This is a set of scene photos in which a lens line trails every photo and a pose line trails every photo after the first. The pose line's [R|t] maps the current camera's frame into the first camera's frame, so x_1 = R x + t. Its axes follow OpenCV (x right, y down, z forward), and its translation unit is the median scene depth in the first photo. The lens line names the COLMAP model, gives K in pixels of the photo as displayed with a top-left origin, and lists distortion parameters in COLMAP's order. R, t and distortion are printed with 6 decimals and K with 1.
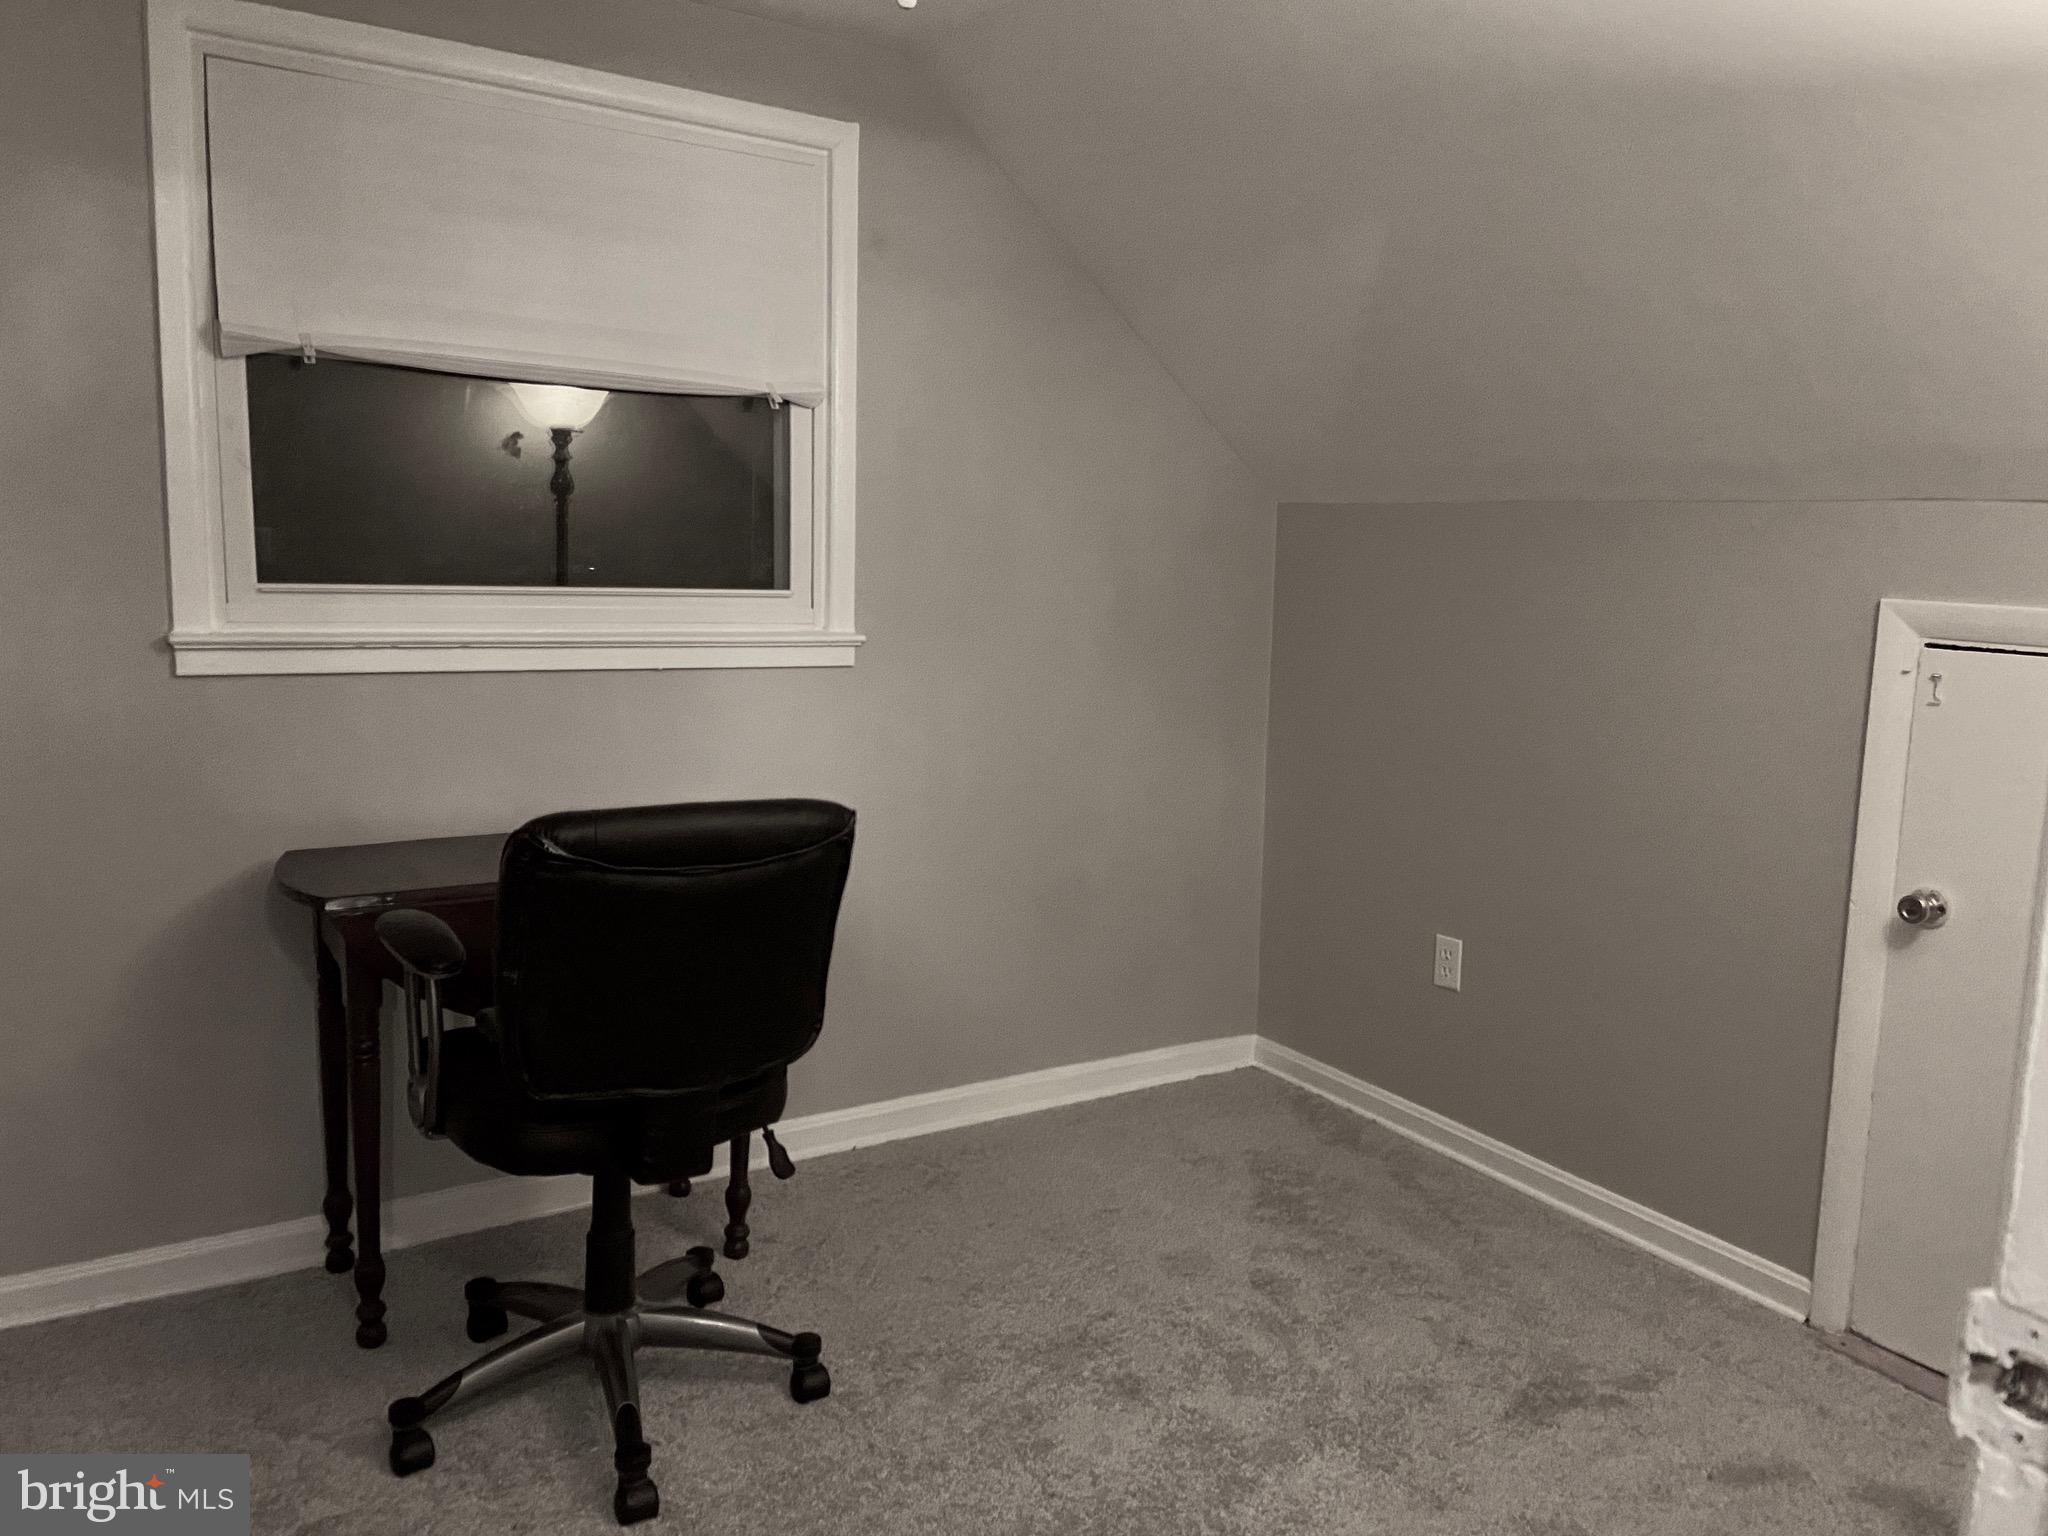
lens RADIAL K [[1542.5, 0, 1026.2], [0, 1542.5, 767.5], [0, 0, 1]] dist [0.049728, -0.045433]
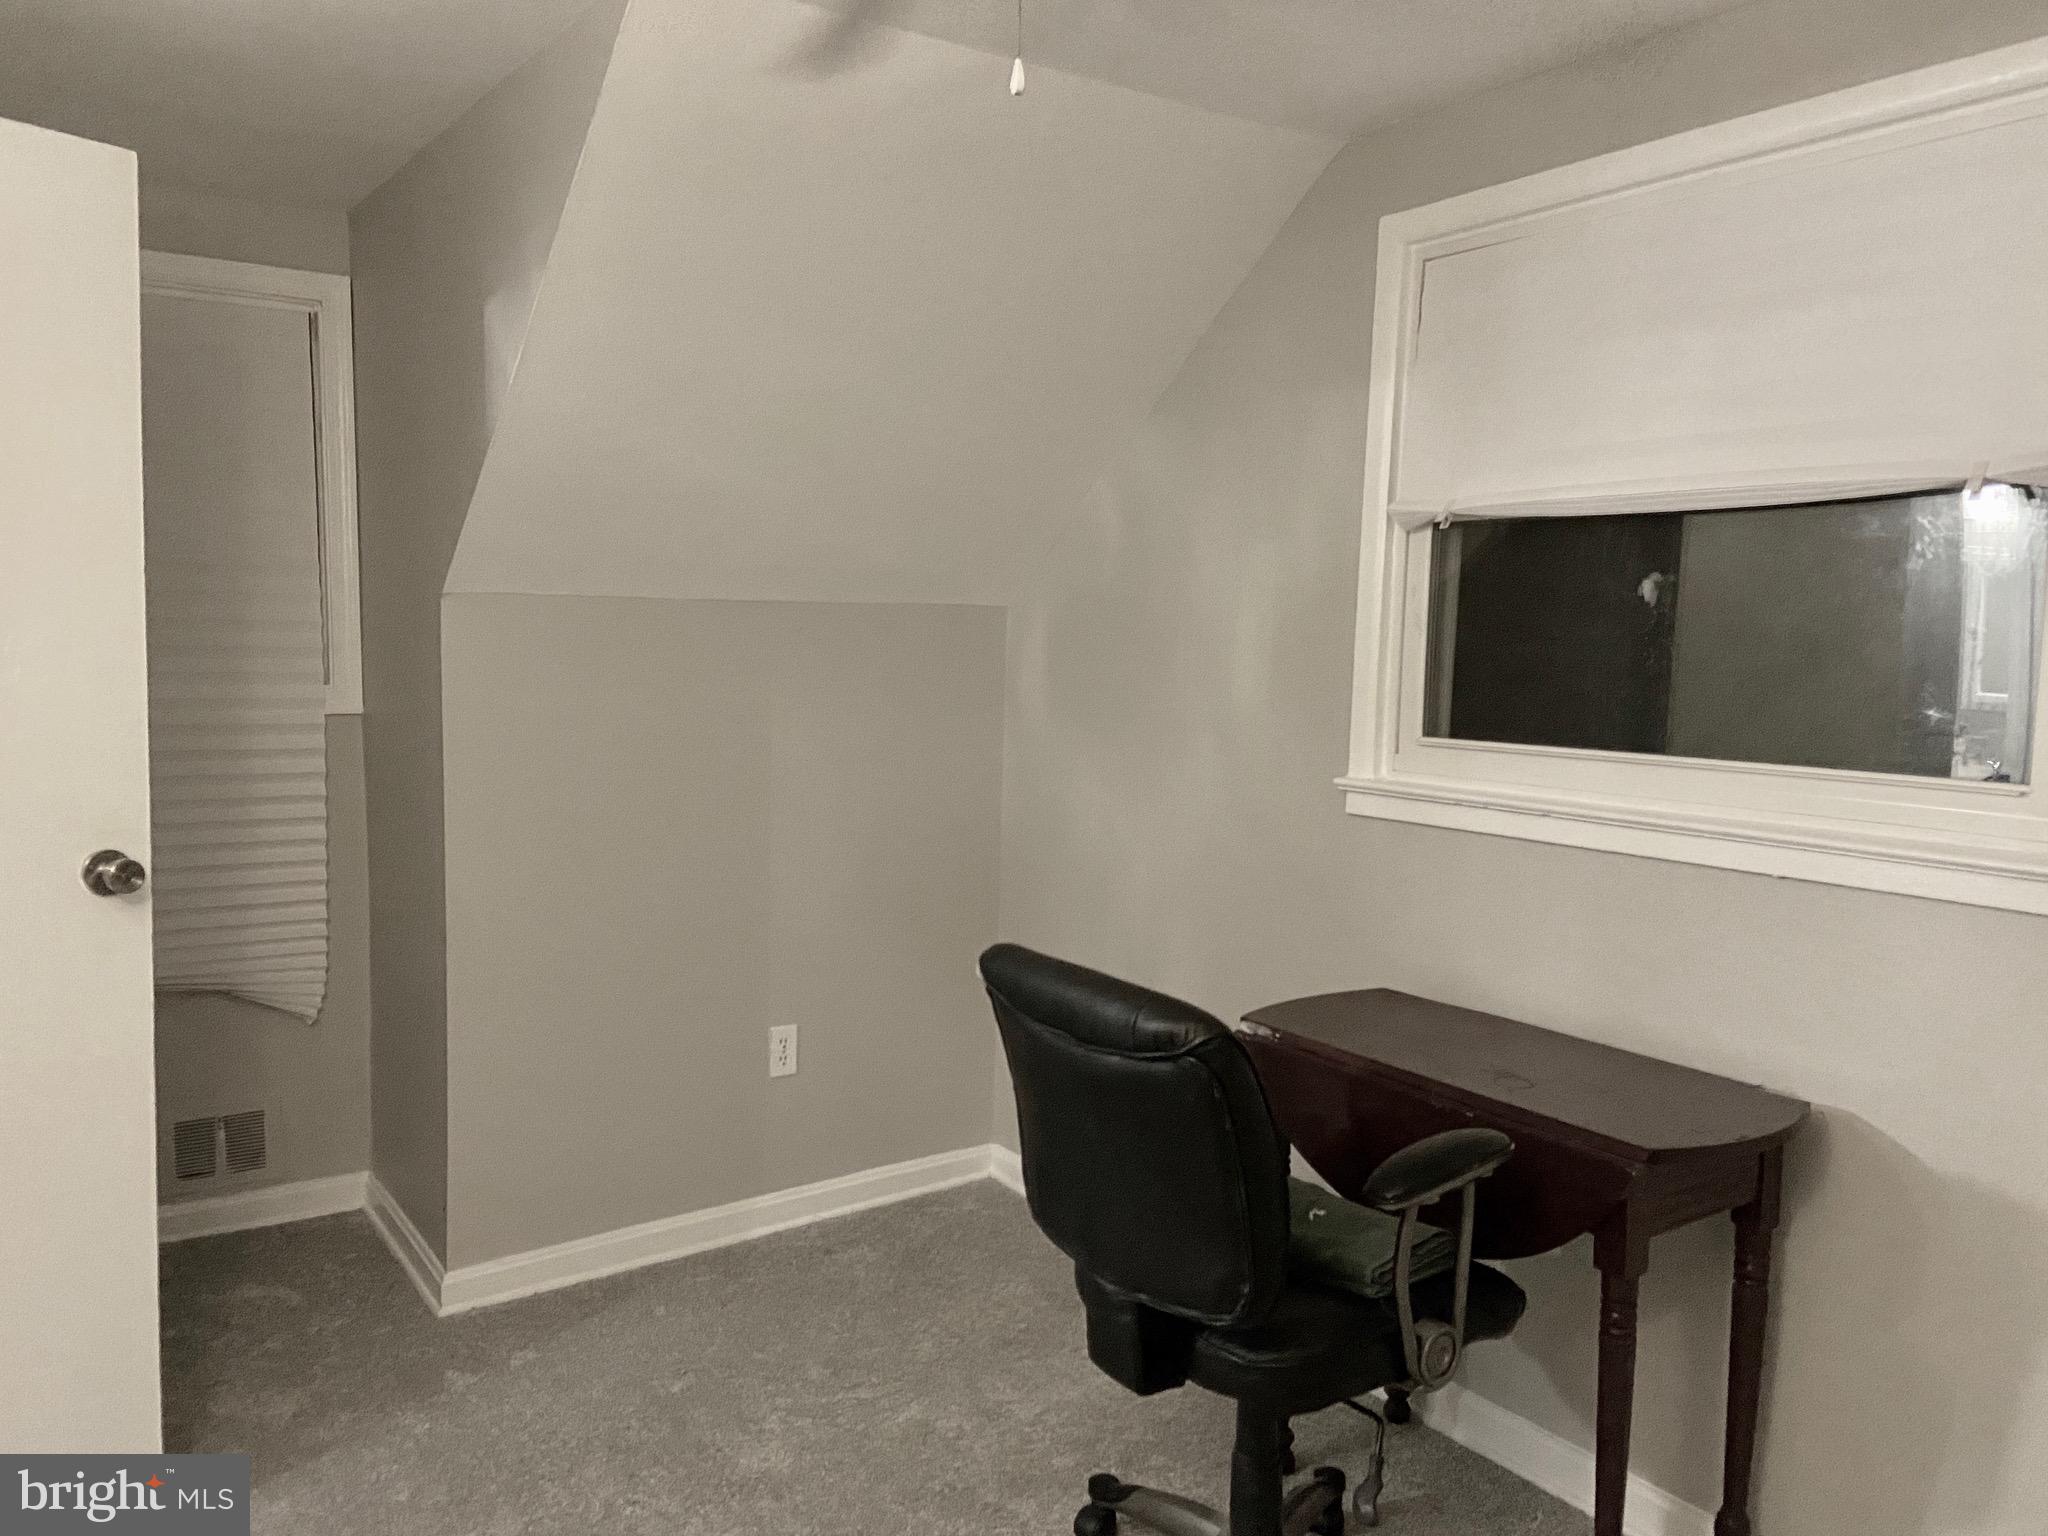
lens RADIAL K [[1538.6, 0, 1024.2], [0, 1538.6, 774.7], [0, 0, 1]] dist [-0.002611, -0.000293]
pose [[0.018643, 0.065753, -0.997662, 0.553246], [-0.146812, 0.987199, 0.062320, -0.119777], [0.988989, 0.145307, 0.028057, 0.714143]]
